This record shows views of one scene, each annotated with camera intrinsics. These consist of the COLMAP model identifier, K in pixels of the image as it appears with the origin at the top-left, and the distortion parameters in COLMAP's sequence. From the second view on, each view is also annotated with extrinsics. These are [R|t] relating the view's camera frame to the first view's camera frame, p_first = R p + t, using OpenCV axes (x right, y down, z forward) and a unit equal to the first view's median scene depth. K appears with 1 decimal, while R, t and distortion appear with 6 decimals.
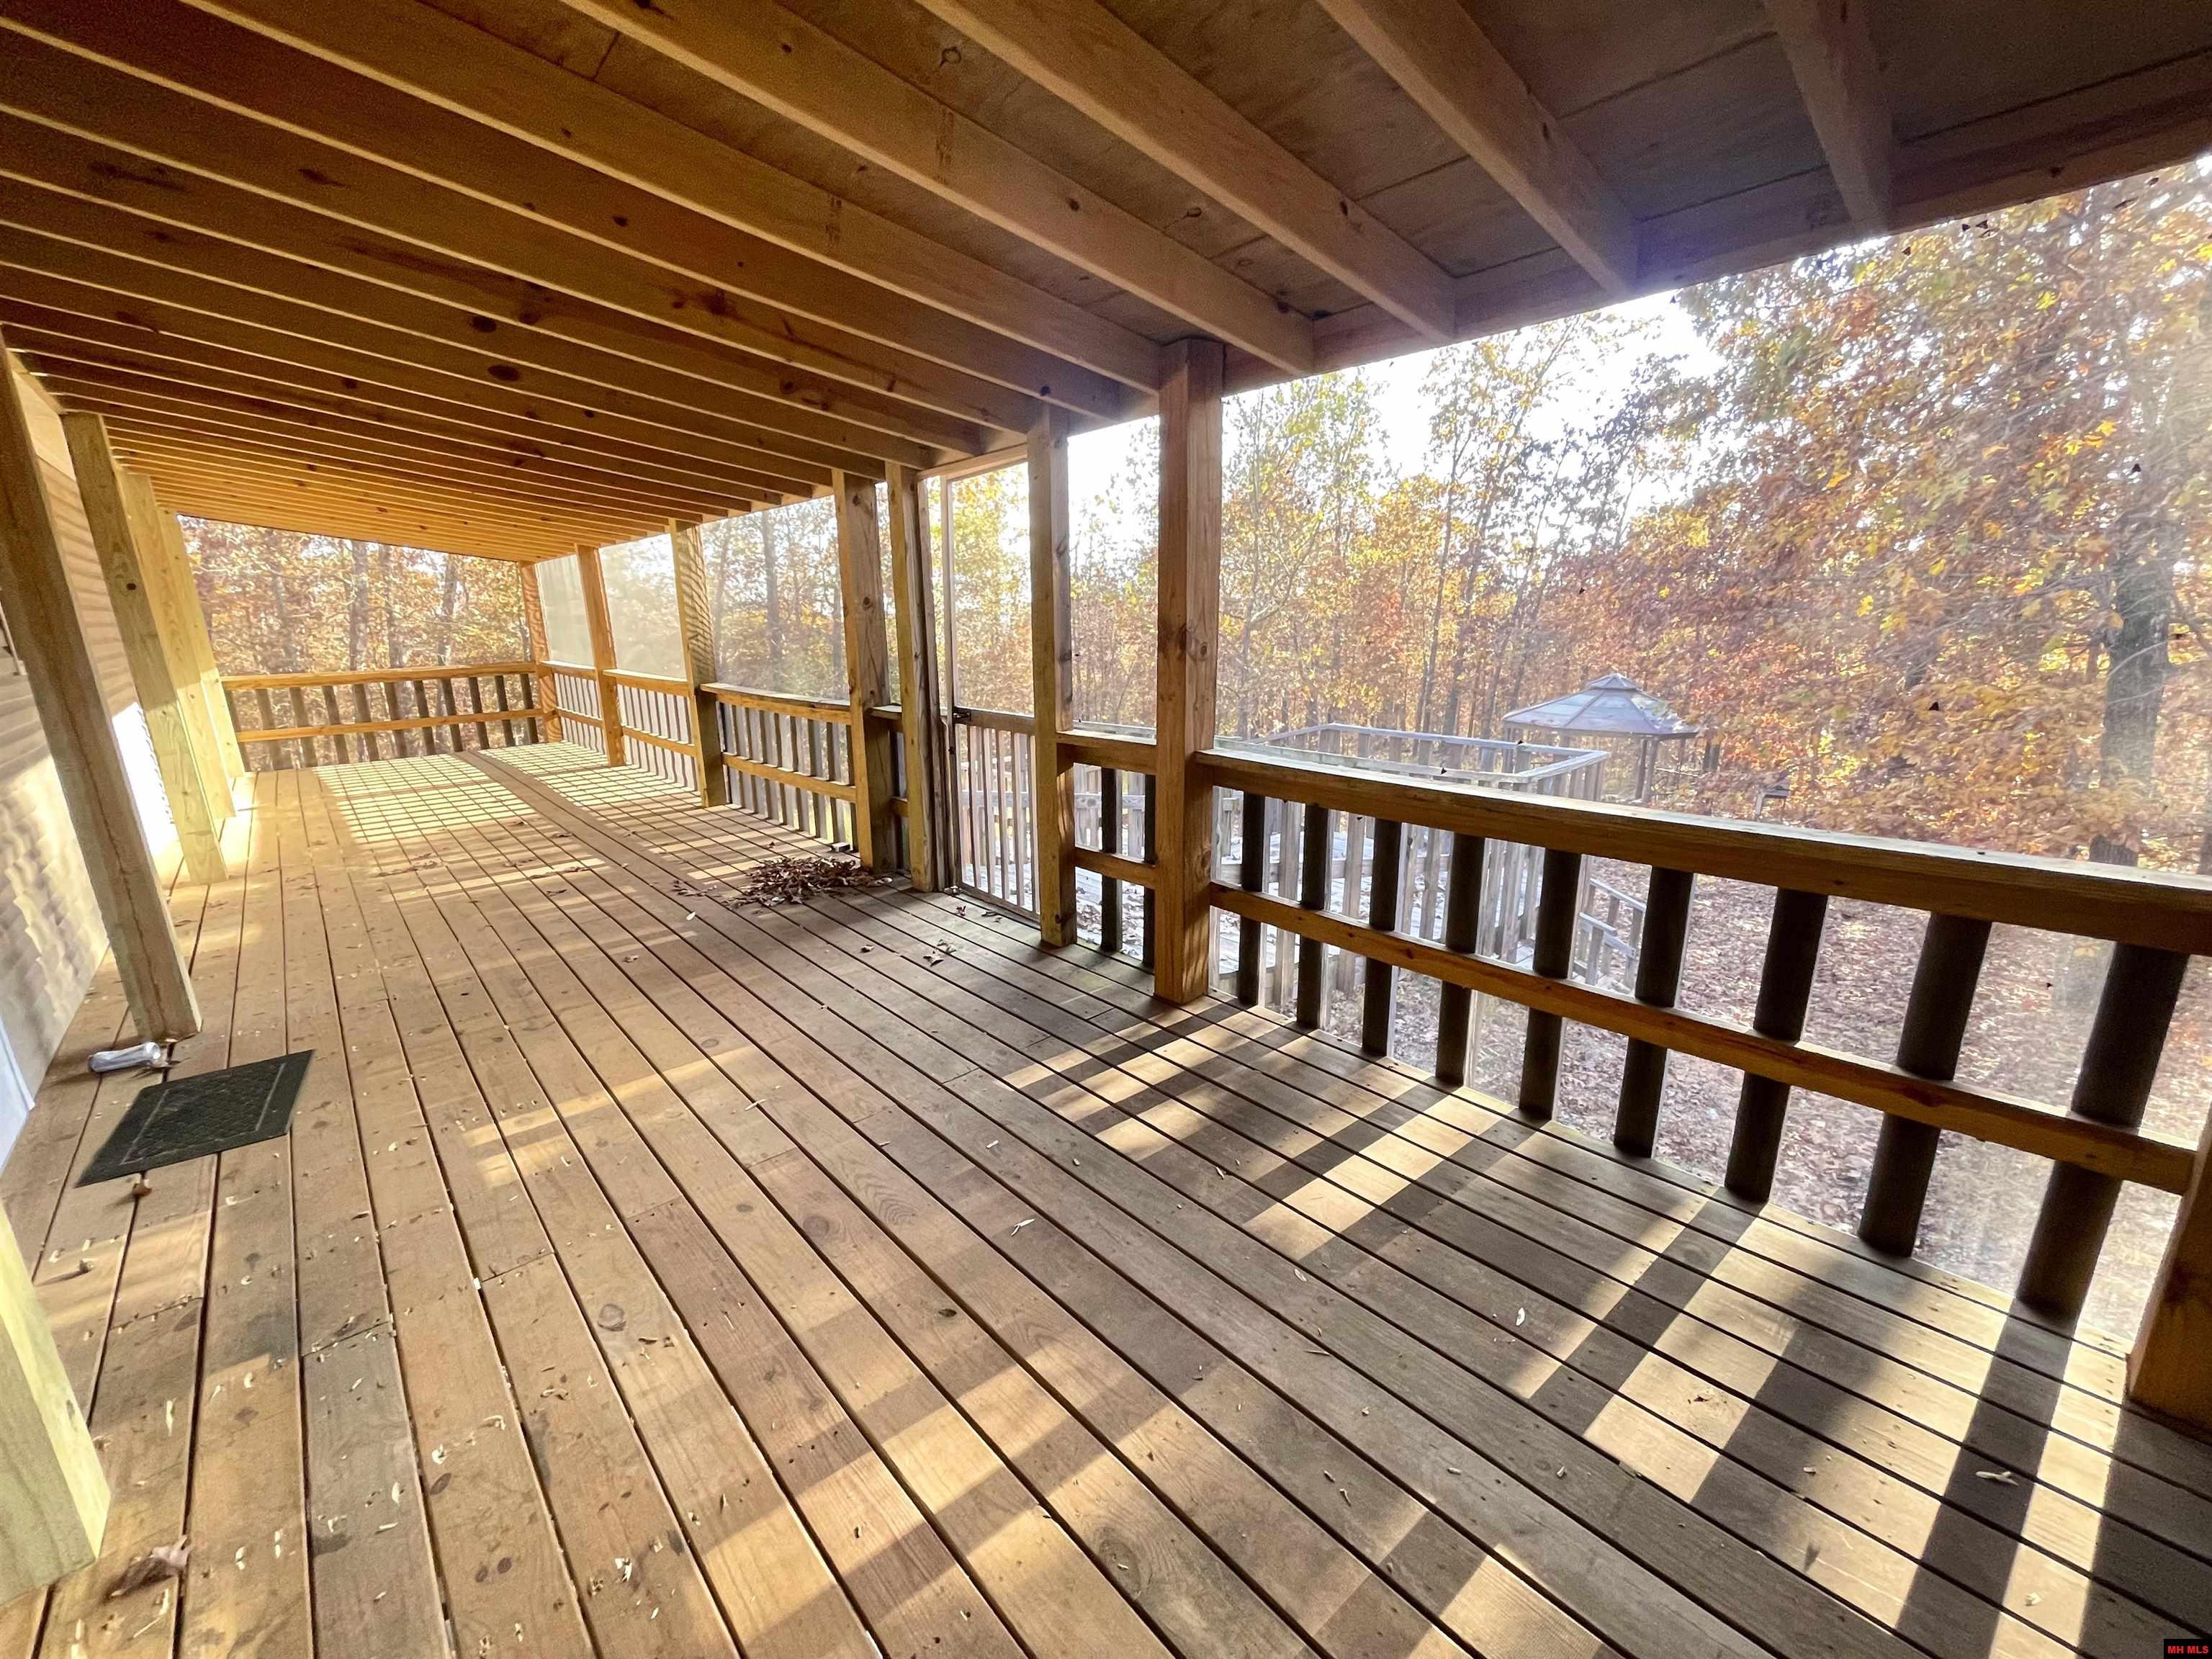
lens RADIAL K [[957.9, 0, 1106.0], [0, 957.9, 829.5], [0, 0, 1]] dist [-0.001408, -0.000175]
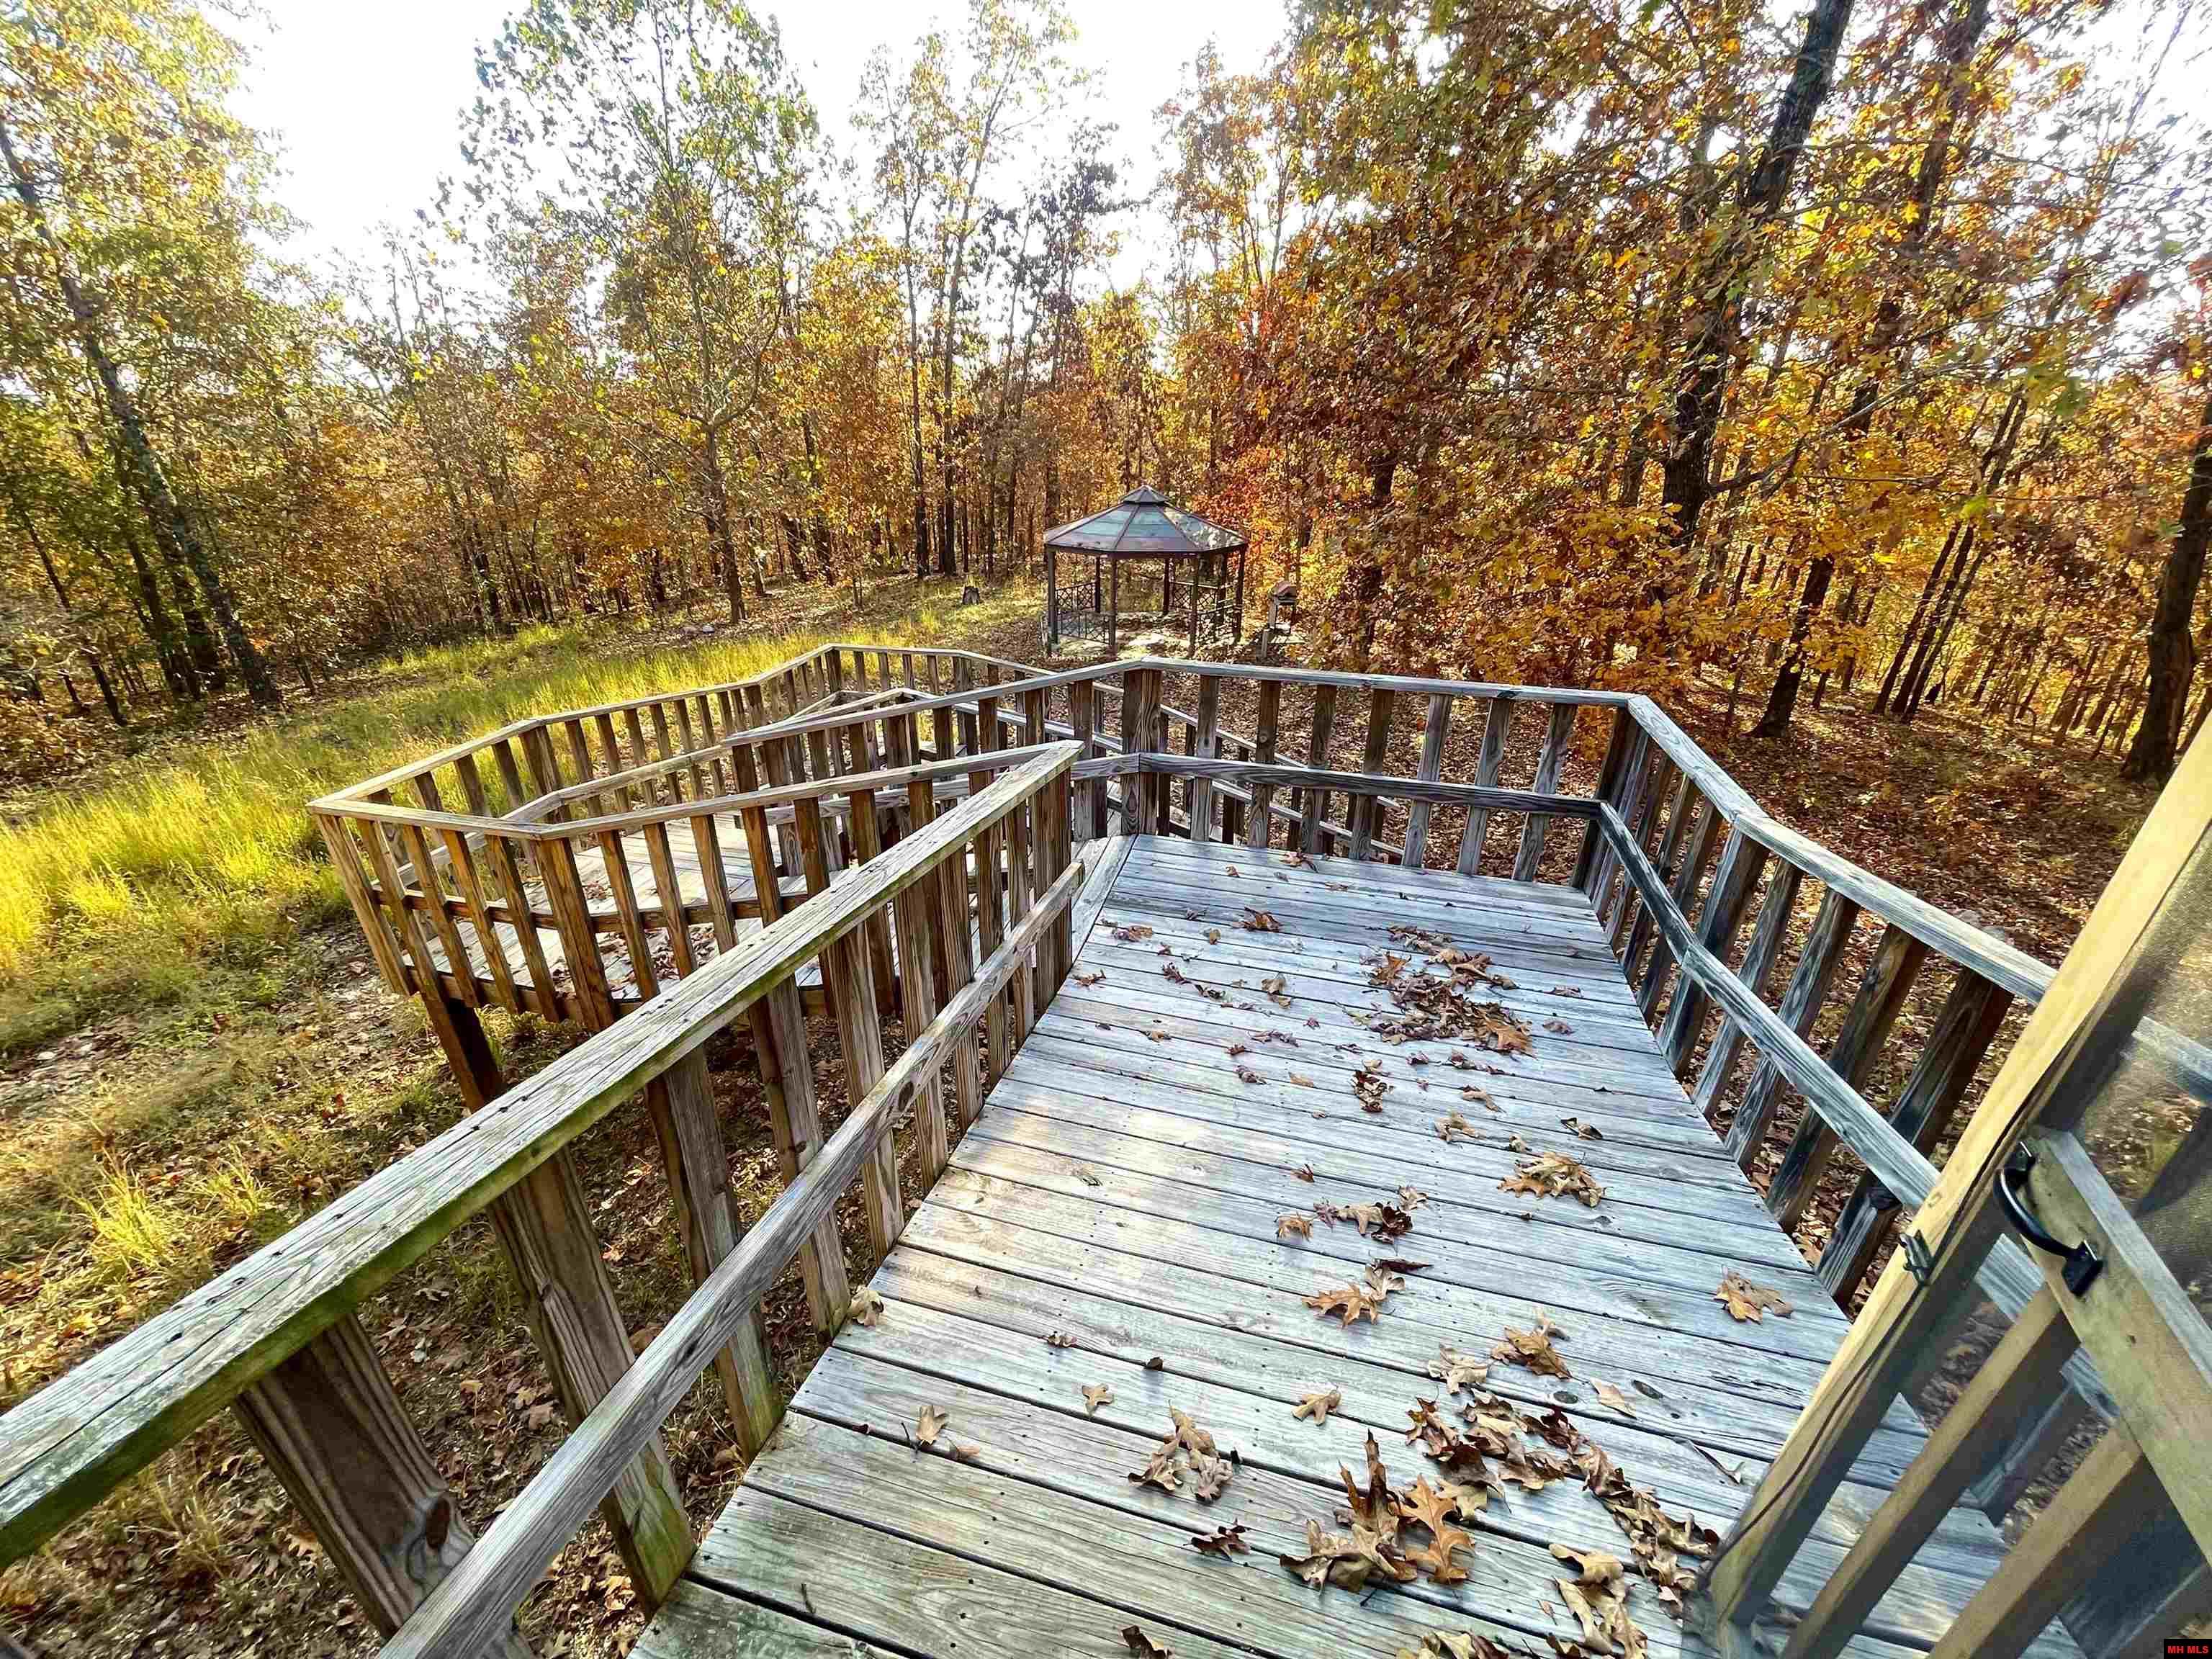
lens RADIAL K [[884.9, 0, 1104.1], [0, 884.9, 835.0], [0, 0, 1]] dist [-0.001485, -0.000420]
pose [[0.829824, -0.228589, 0.509057, -0.024055], [0.106892, 0.960469, 0.257046, -0.042958], [-0.547692, -0.158889, 0.821455, 0.173198]]
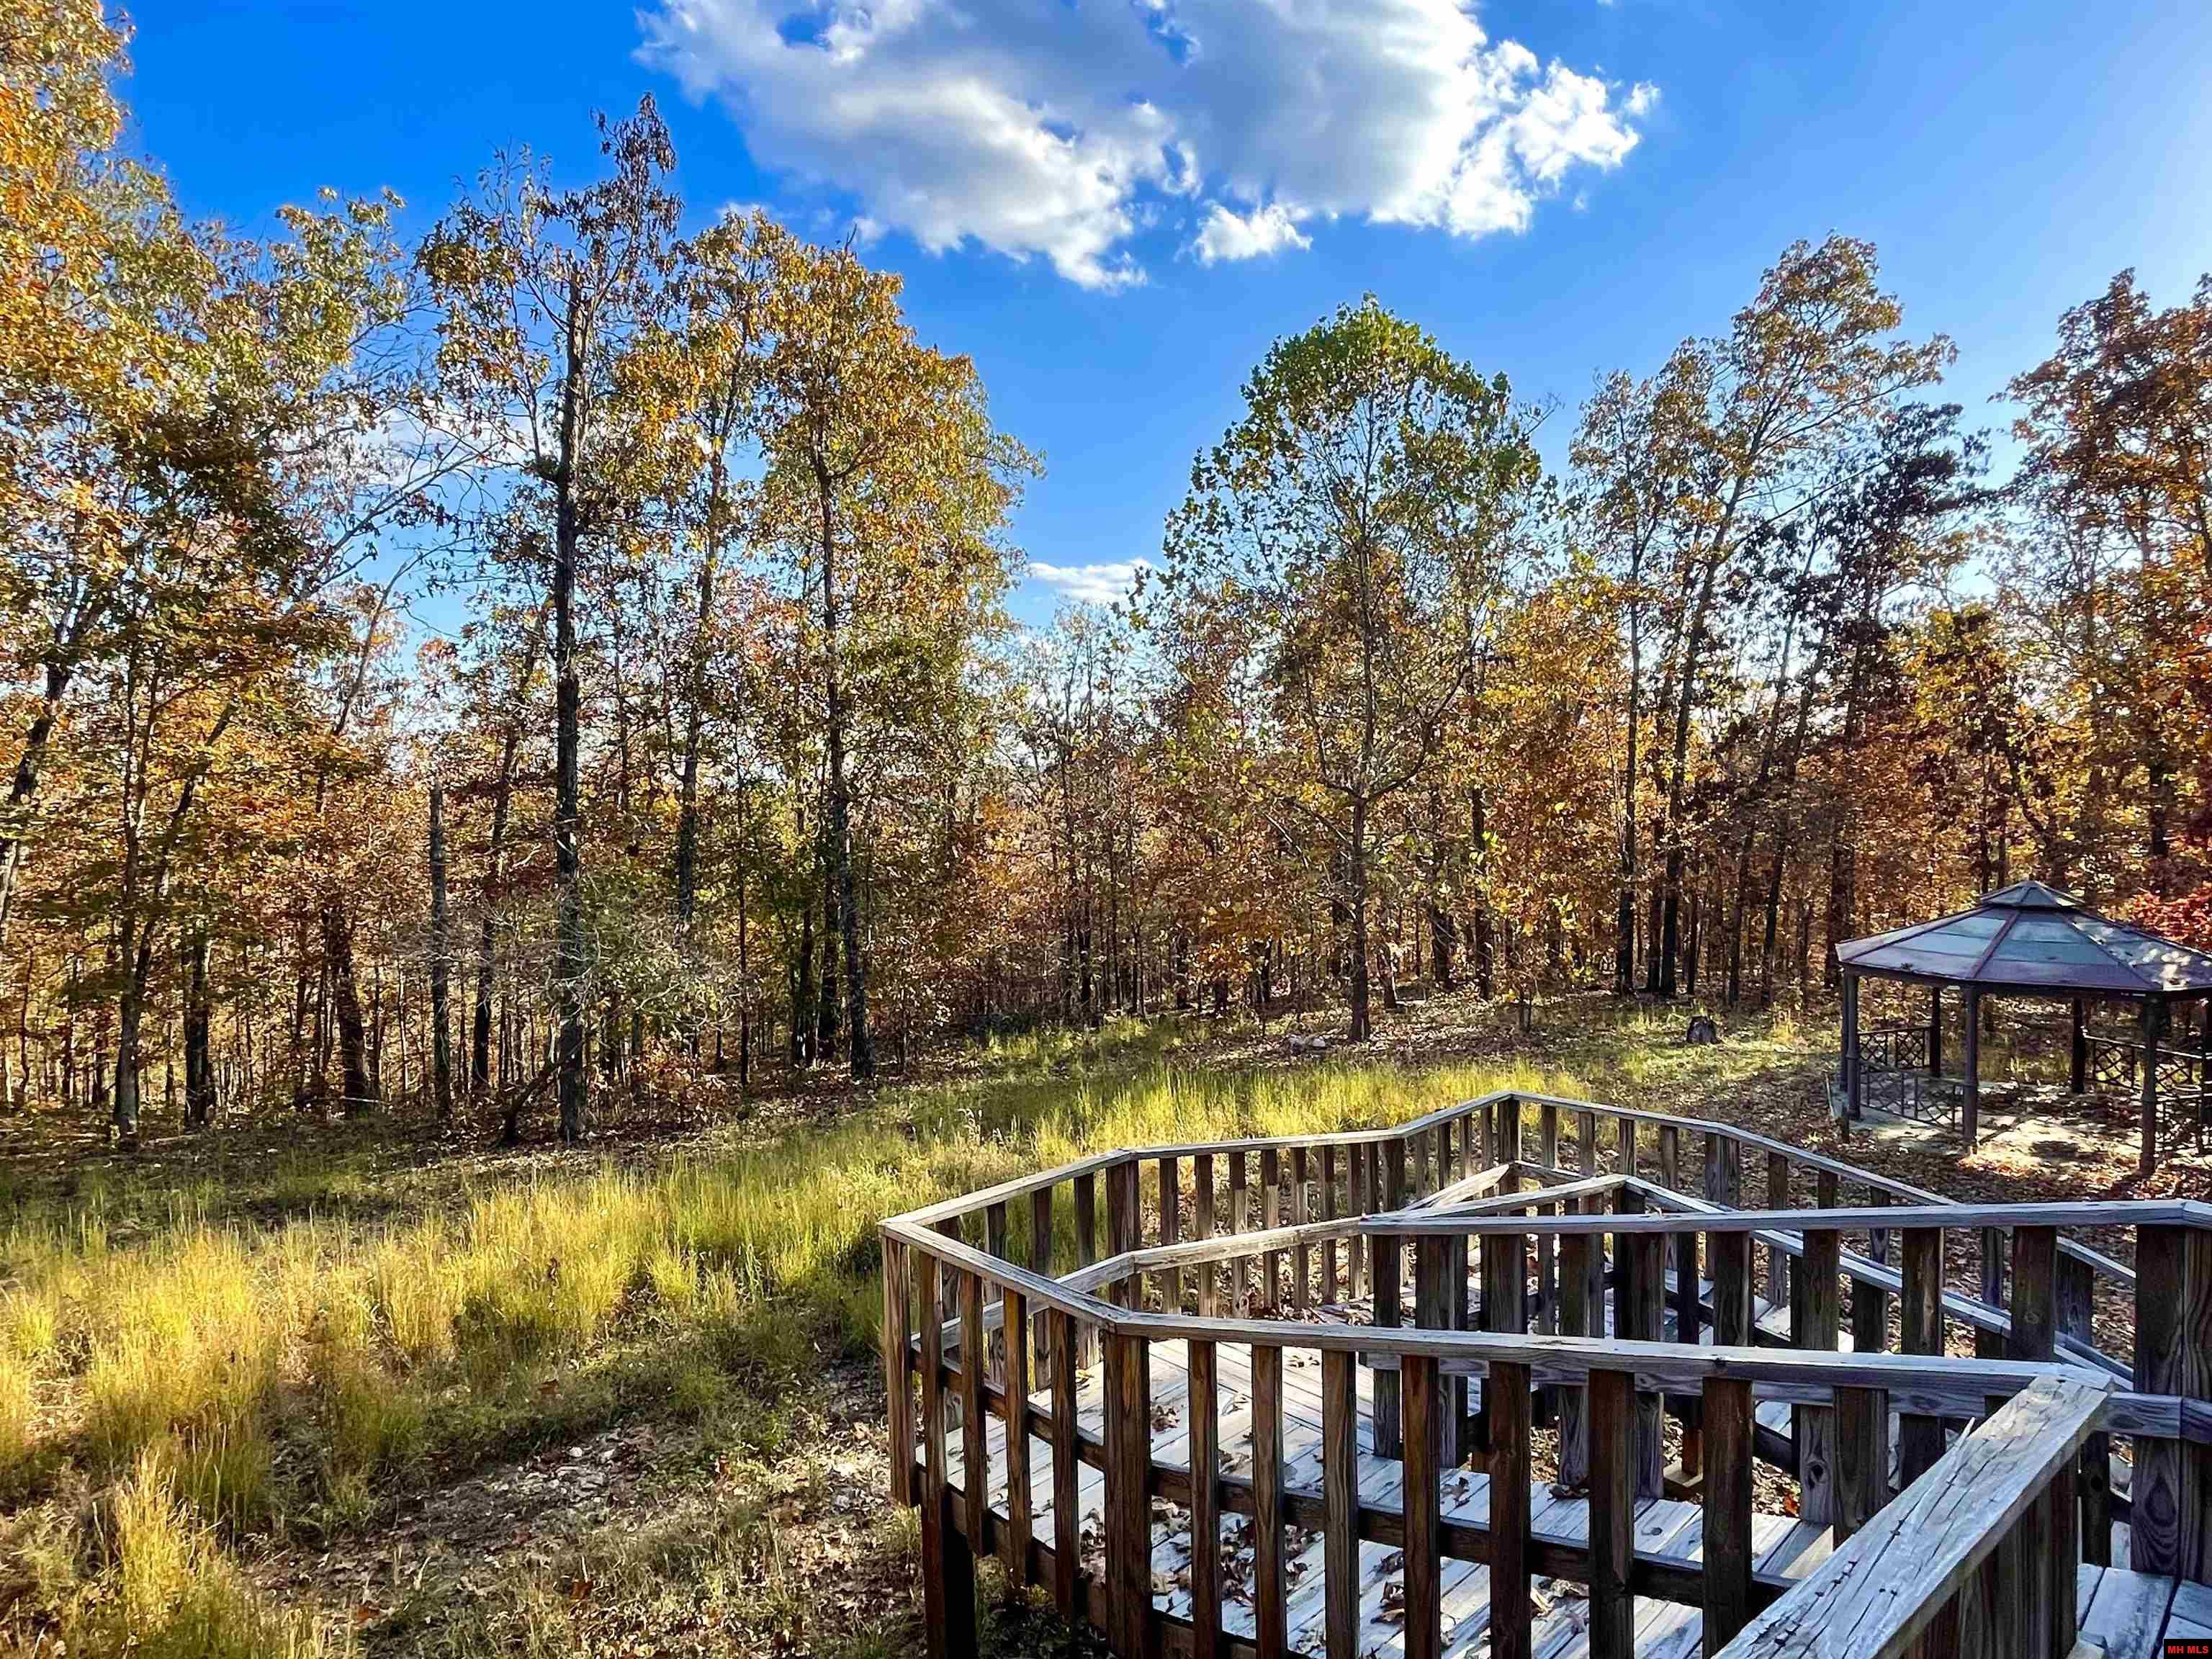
lens RADIAL K [[1254.2, 0, 1111.5], [0, 1254.2, 827.7], [0, 0, 1]] dist [0.043223, -0.048437]
pose [[0.999674, -0.007607, 0.024374, -0.030209], [0.011867, 0.983644, -0.179734, -0.045931], [-0.022609, 0.179965, 0.983413, 0.184938]]
